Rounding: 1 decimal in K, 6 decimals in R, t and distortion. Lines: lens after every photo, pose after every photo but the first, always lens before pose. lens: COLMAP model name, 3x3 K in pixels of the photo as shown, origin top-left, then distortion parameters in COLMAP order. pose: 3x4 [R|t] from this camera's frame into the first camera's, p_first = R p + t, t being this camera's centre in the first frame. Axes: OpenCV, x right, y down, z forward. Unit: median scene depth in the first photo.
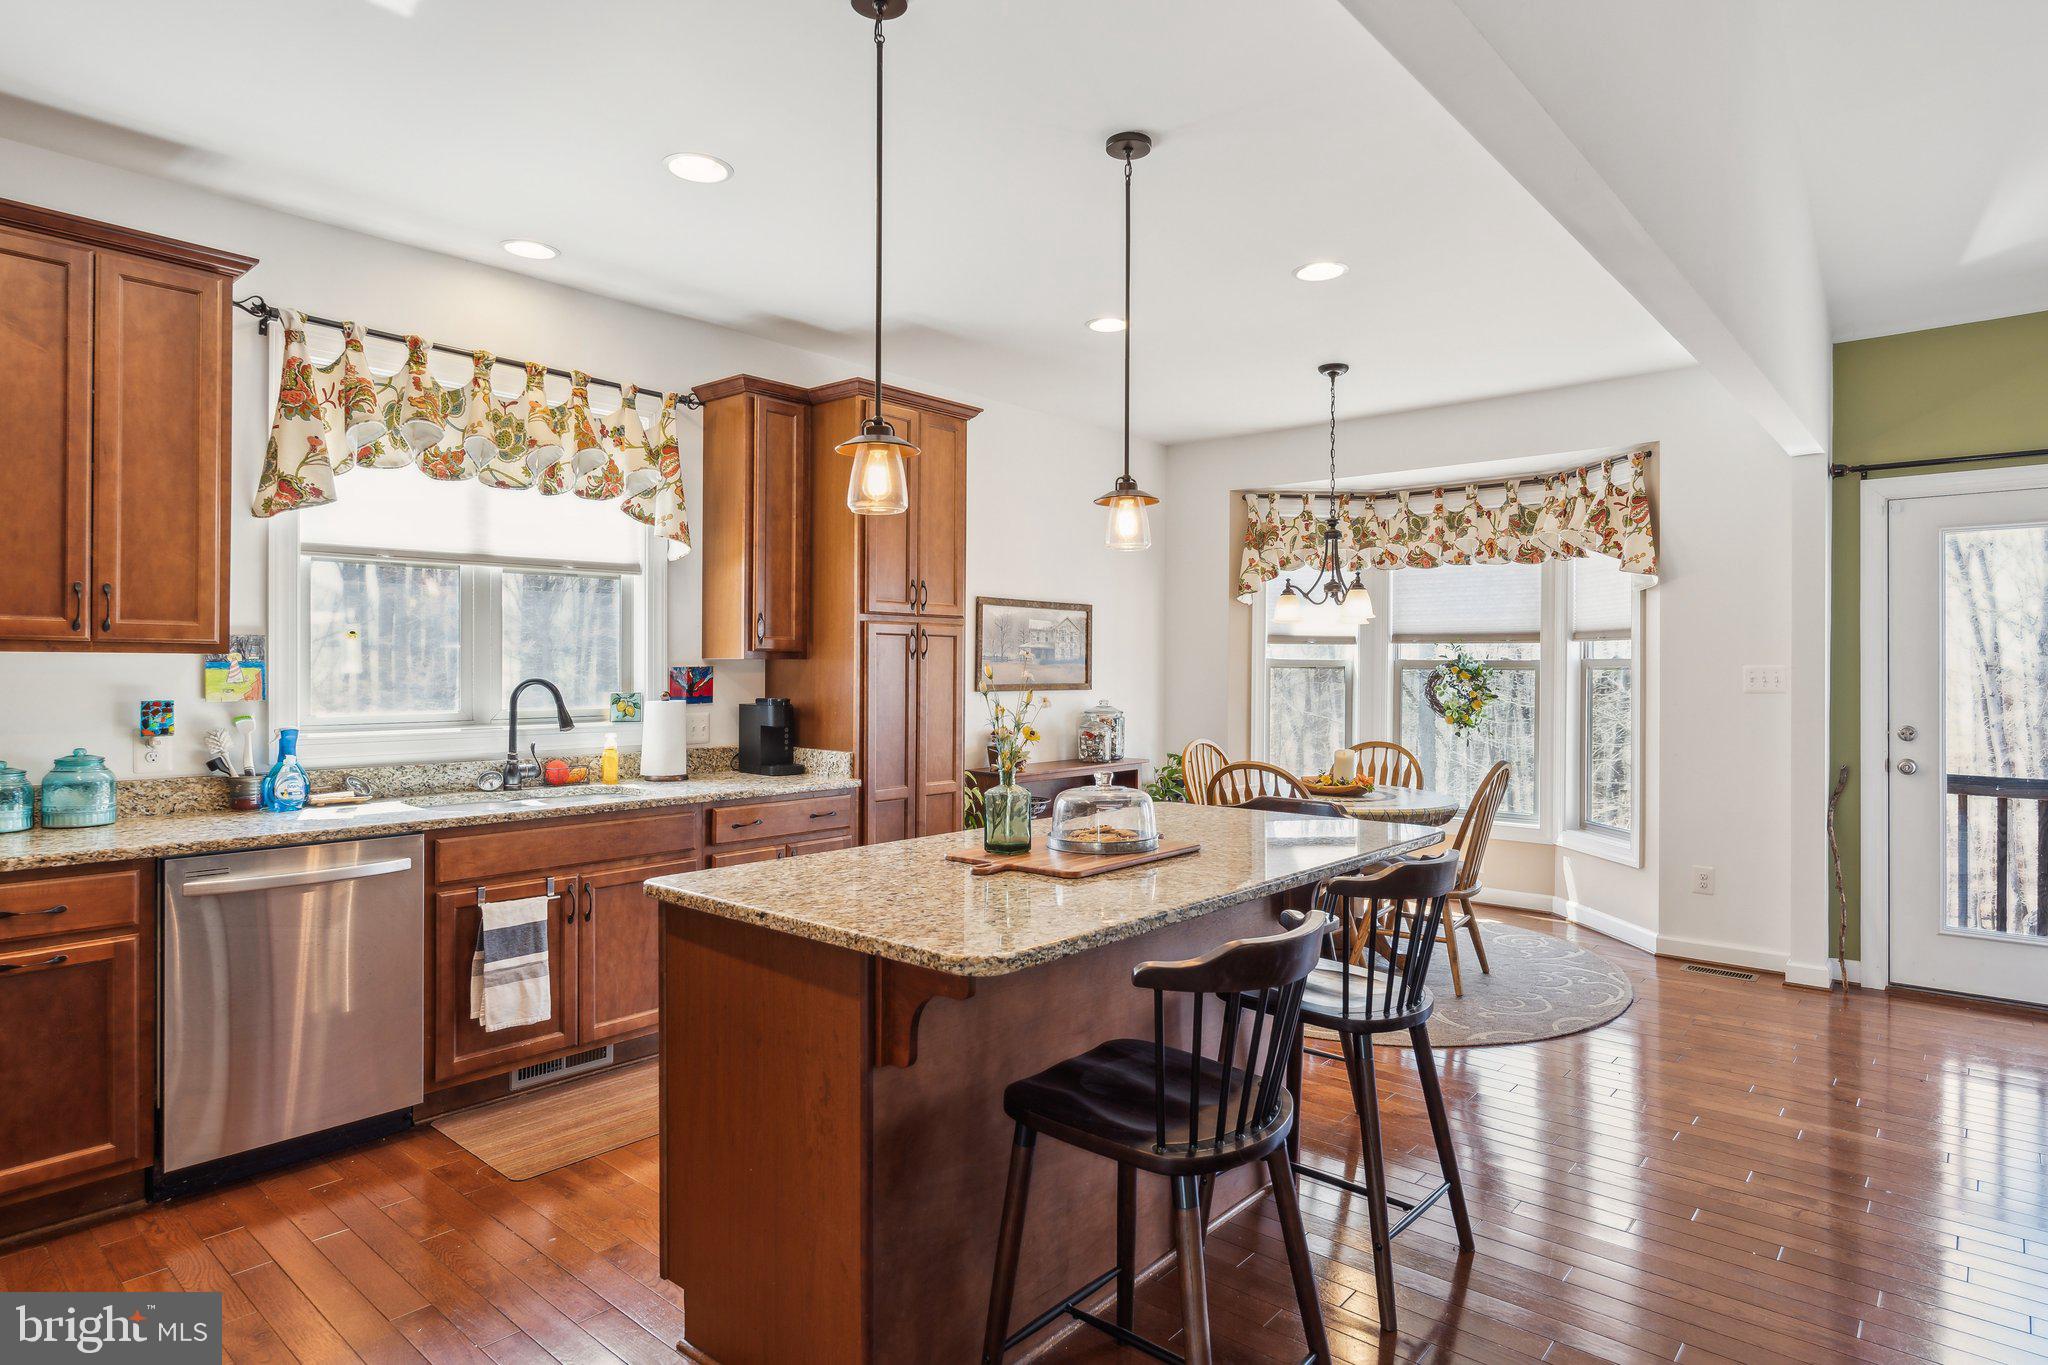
lens RADIAL K [[1112.5, 0, 1024.0], [0, 1112.5, 682.5], [0, 0, 1]] dist [0.000475, 0.000134]
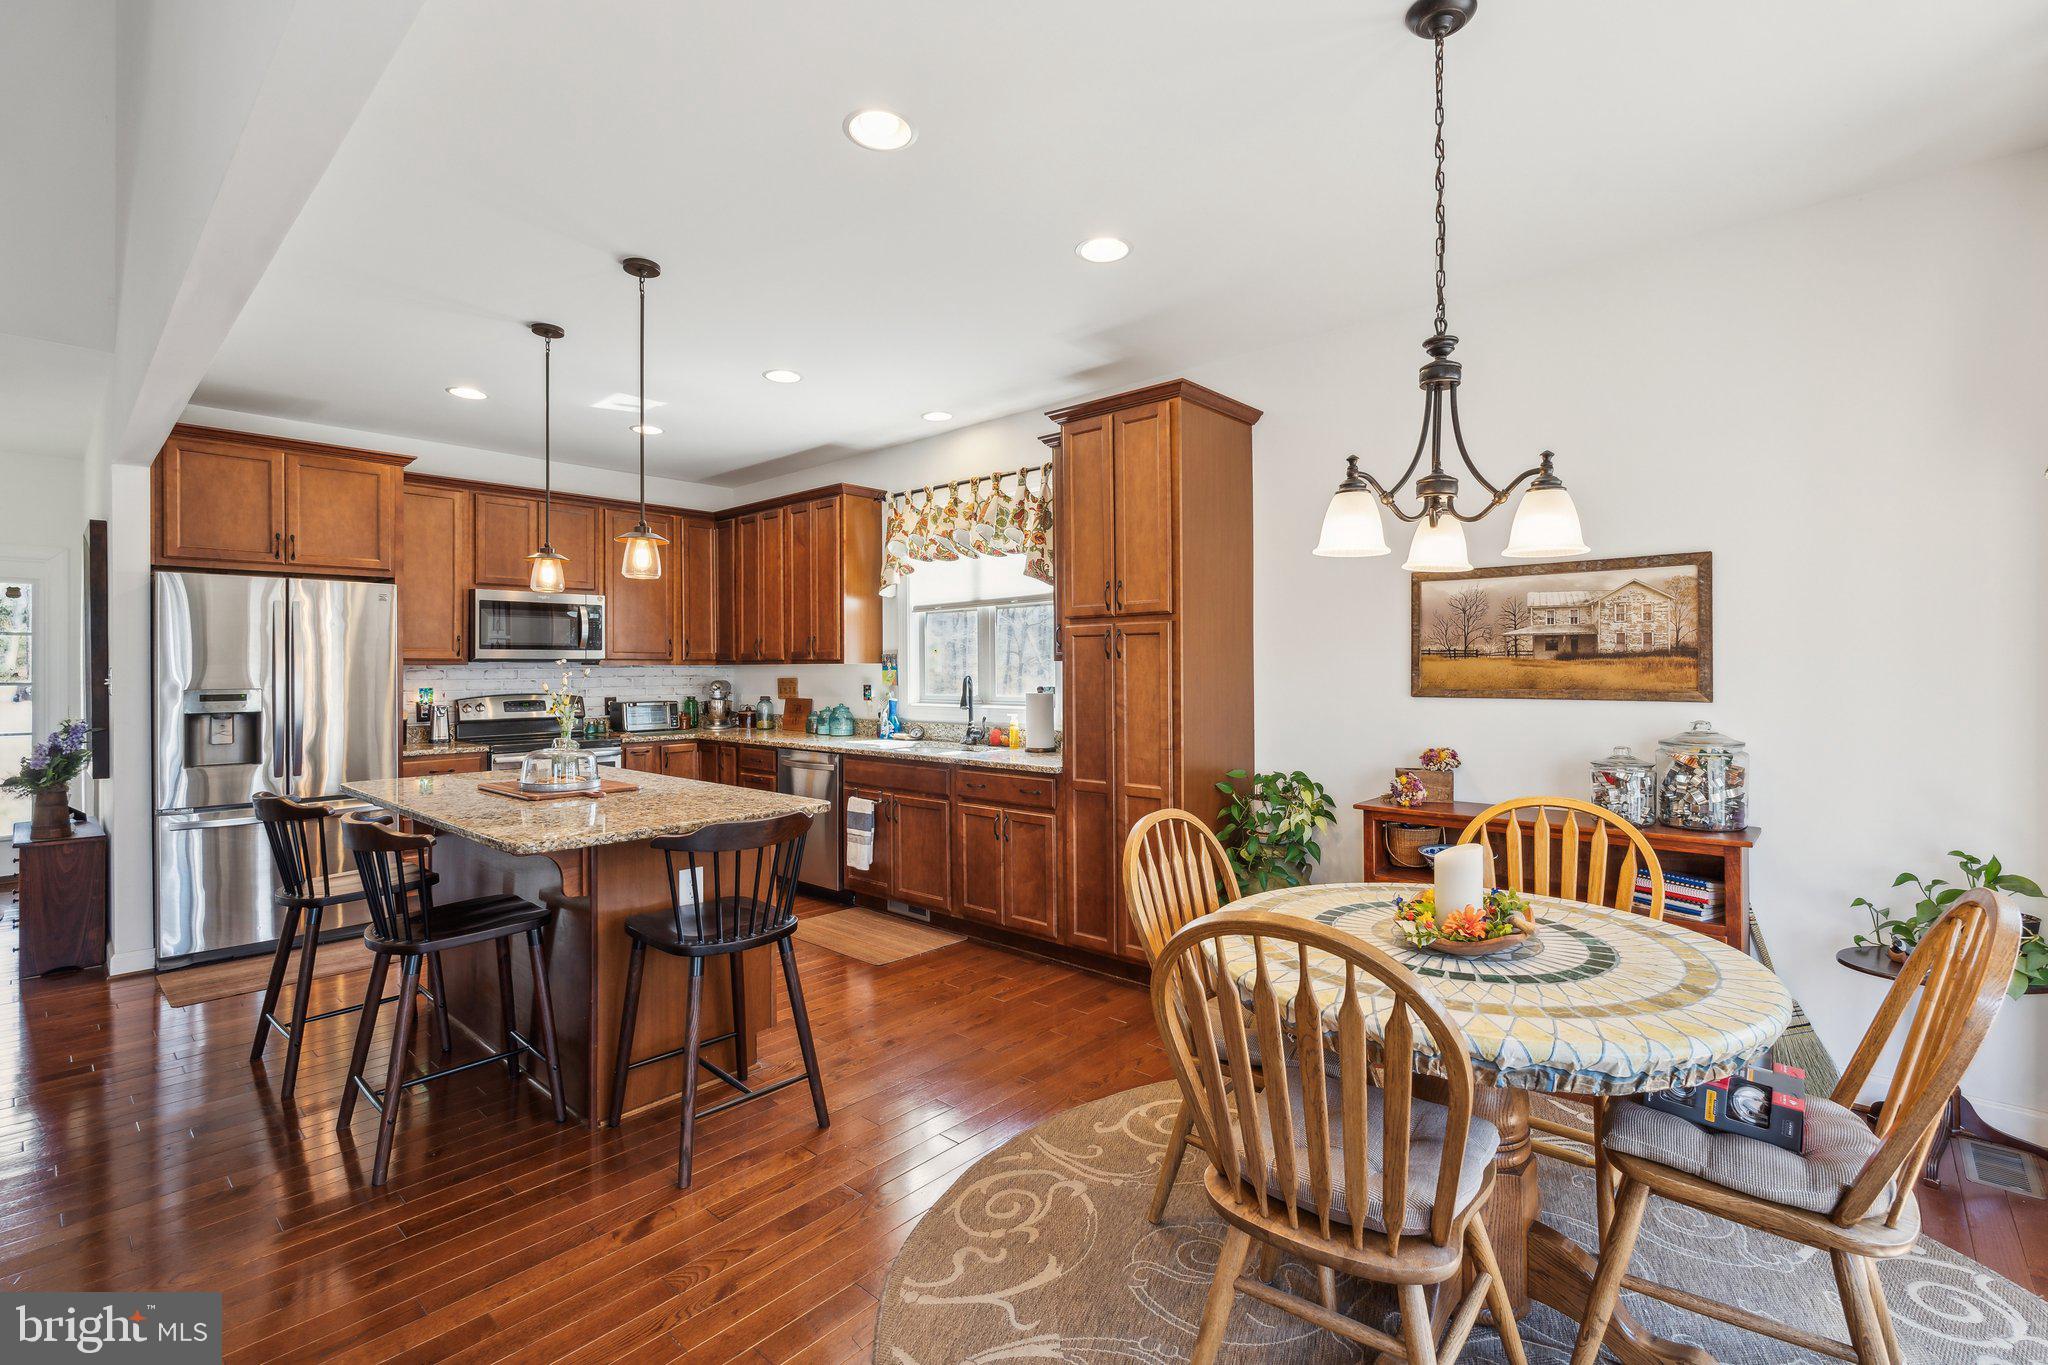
lens RADIAL K [[909.3, 0, 1024.0], [0, 909.3, 682.5], [0, 0, 1]] dist [-0.008124, -0.000224]
pose [[-0.011222, 0.013542, -0.999845, 0.573076], [-0.007476, 0.999879, 0.013626, -0.008194], [0.999909, 0.007628, -0.011120, 0.727012]]
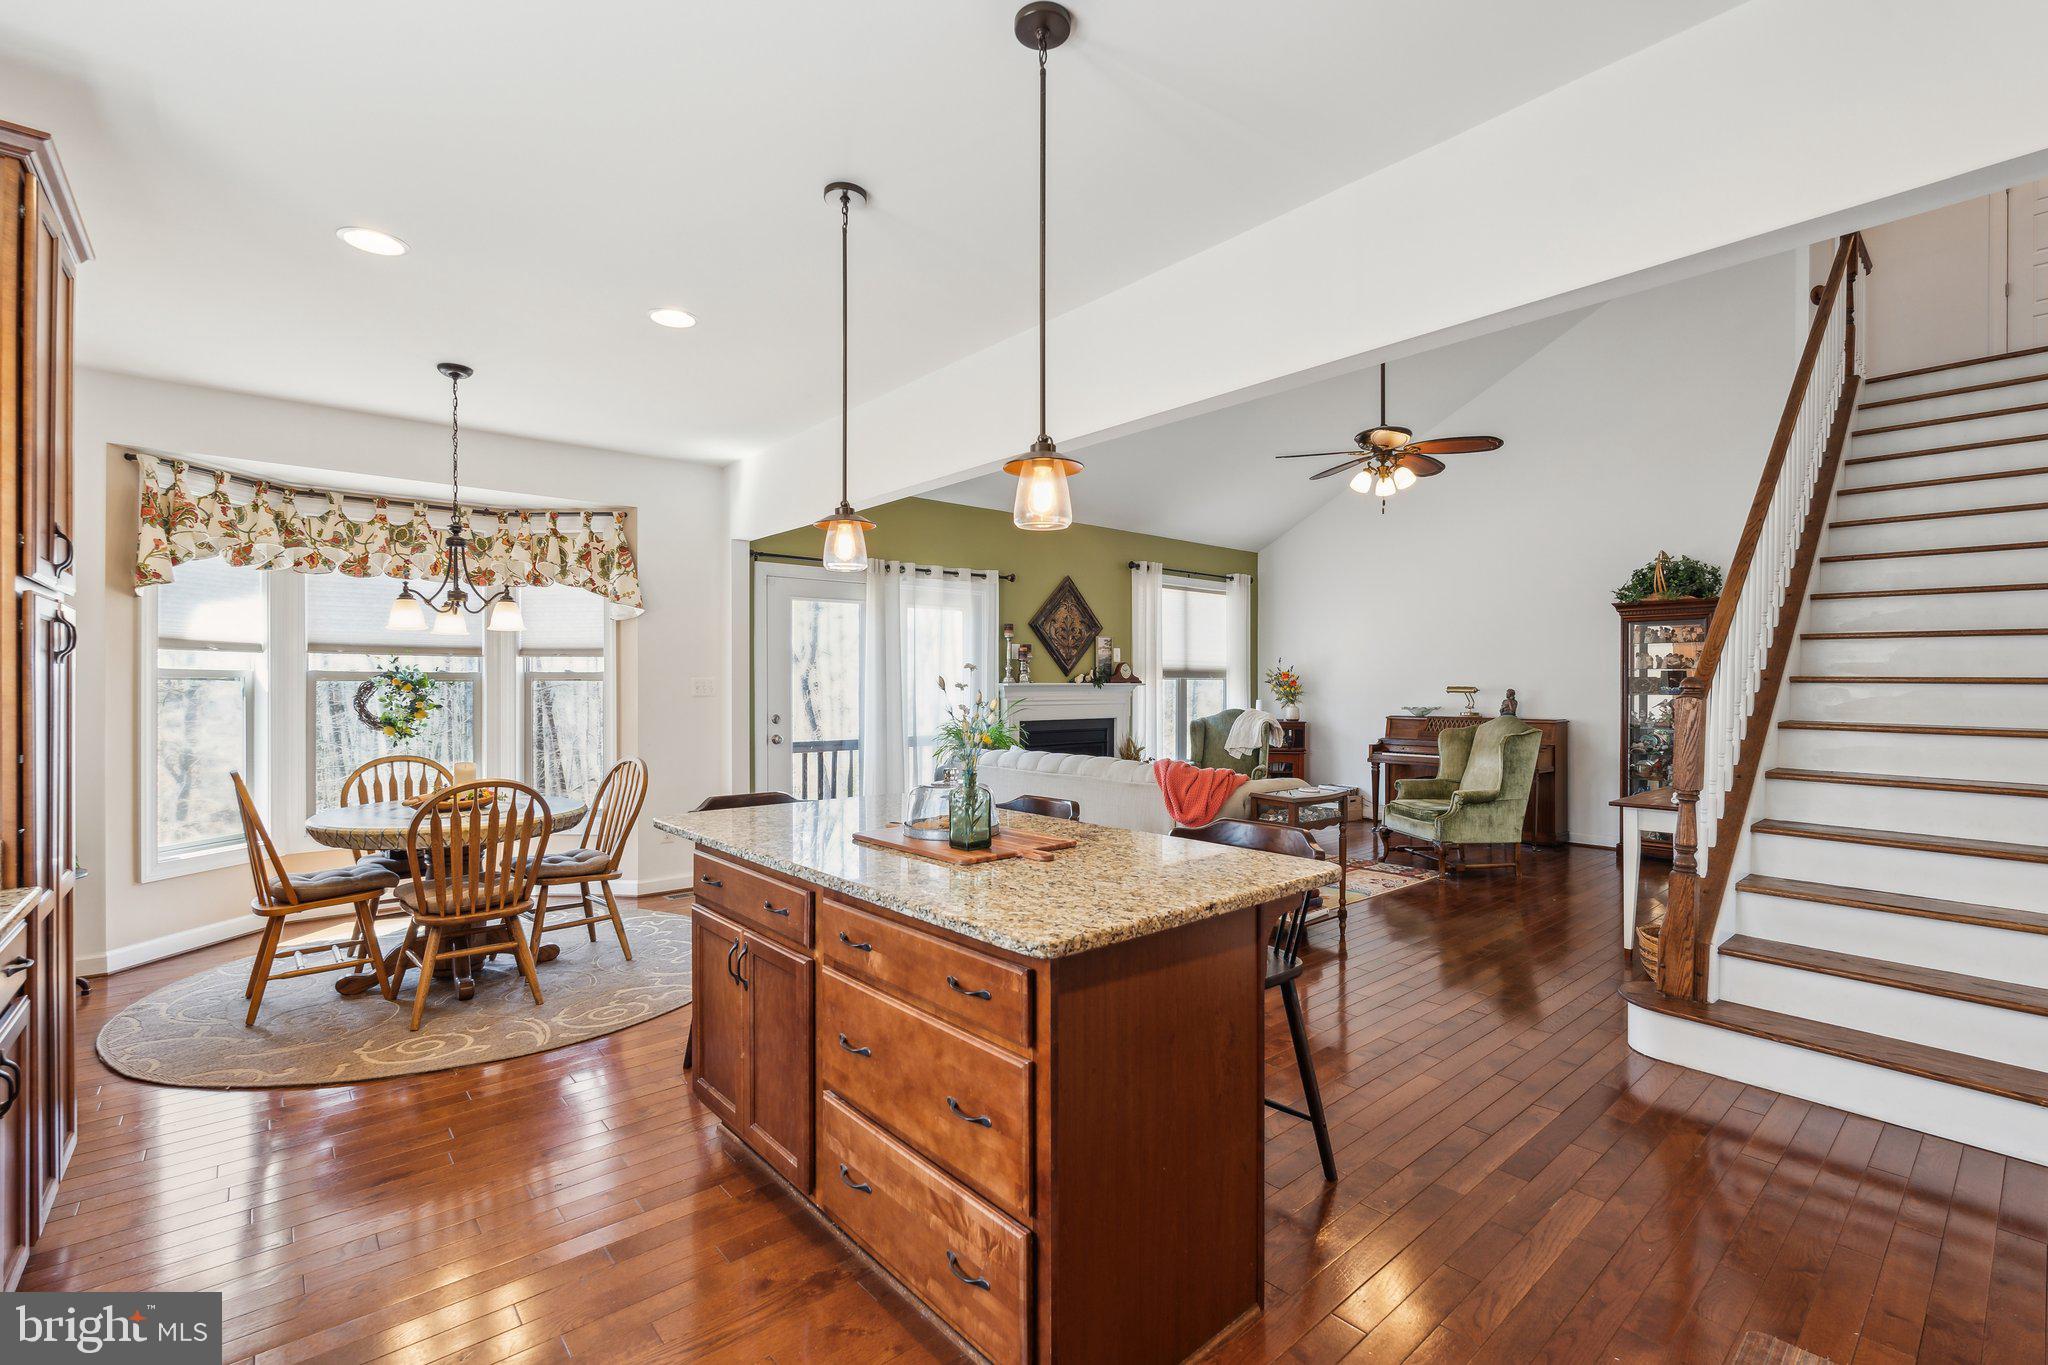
lens RADIAL K [[909.3, 0, 1024.0], [0, 909.3, 682.5], [0, 0, 1]] dist [-0.008124, -0.000224]
pose [[0.147707, -0.004147, 0.989023, -0.384905], [0.013005, 0.999913, 0.002250, -0.005072], [-0.988946, 0.012530, 0.147748, 0.352544]]
